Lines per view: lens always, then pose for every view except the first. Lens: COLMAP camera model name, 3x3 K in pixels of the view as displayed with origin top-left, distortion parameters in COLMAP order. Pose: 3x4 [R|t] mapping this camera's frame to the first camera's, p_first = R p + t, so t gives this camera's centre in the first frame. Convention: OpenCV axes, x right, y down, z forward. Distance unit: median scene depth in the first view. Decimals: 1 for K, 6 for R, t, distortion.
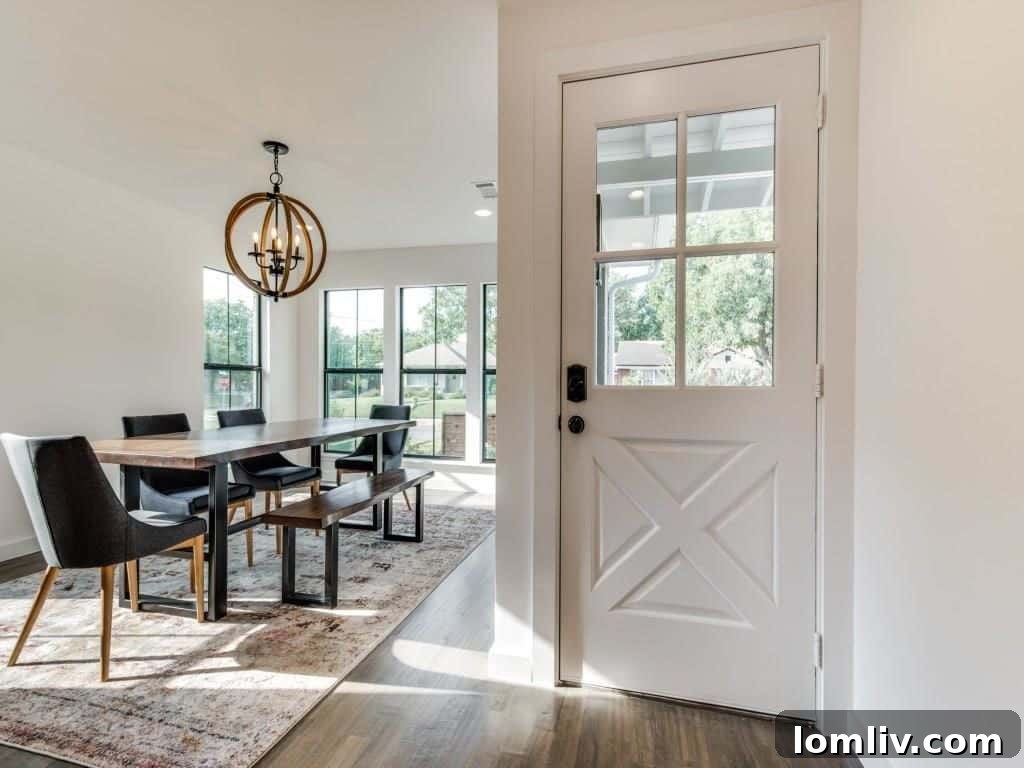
lens RADIAL K [[502.2, 0, 512.8], [0, 502.2, 386.5], [0, 0, 1]] dist [0.003981, 0.000866]
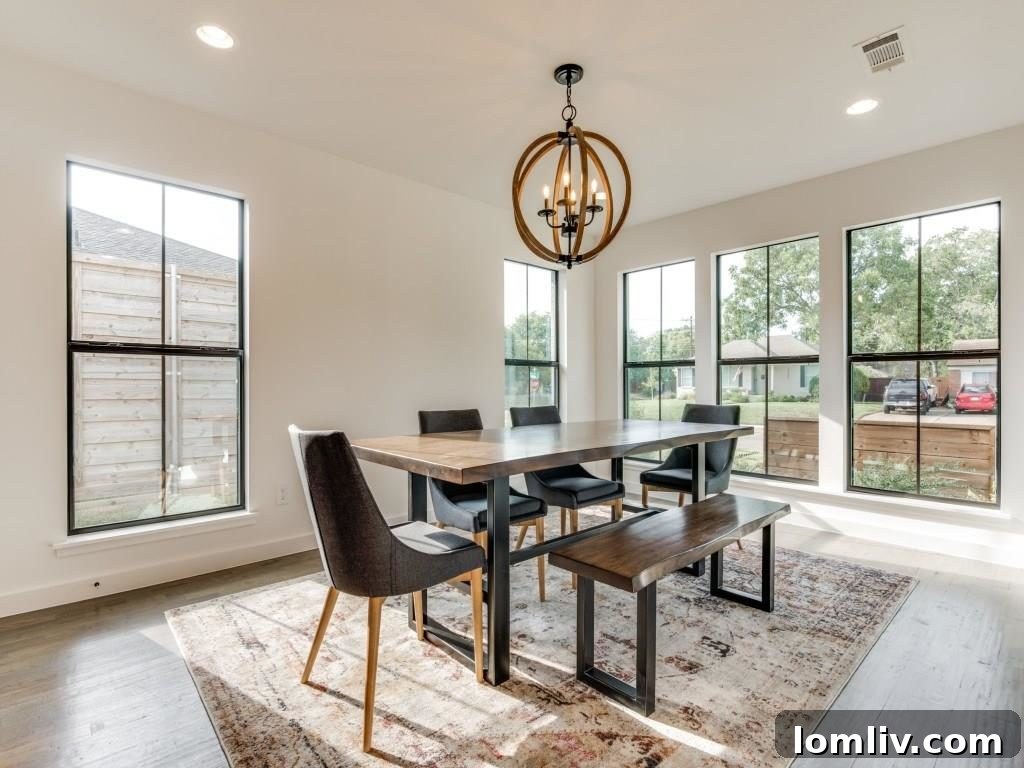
lens RADIAL K [[502.2, 0, 512.8], [0, 502.2, 386.5], [0, 0, 1]] dist [0.003981, 0.000866]
pose [[0.843454, -0.007413, -0.537150, -0.125383], [0.004058, 0.999964, -0.007427, 0.020327], [0.537186, 0.004085, 0.843454, 0.291226]]
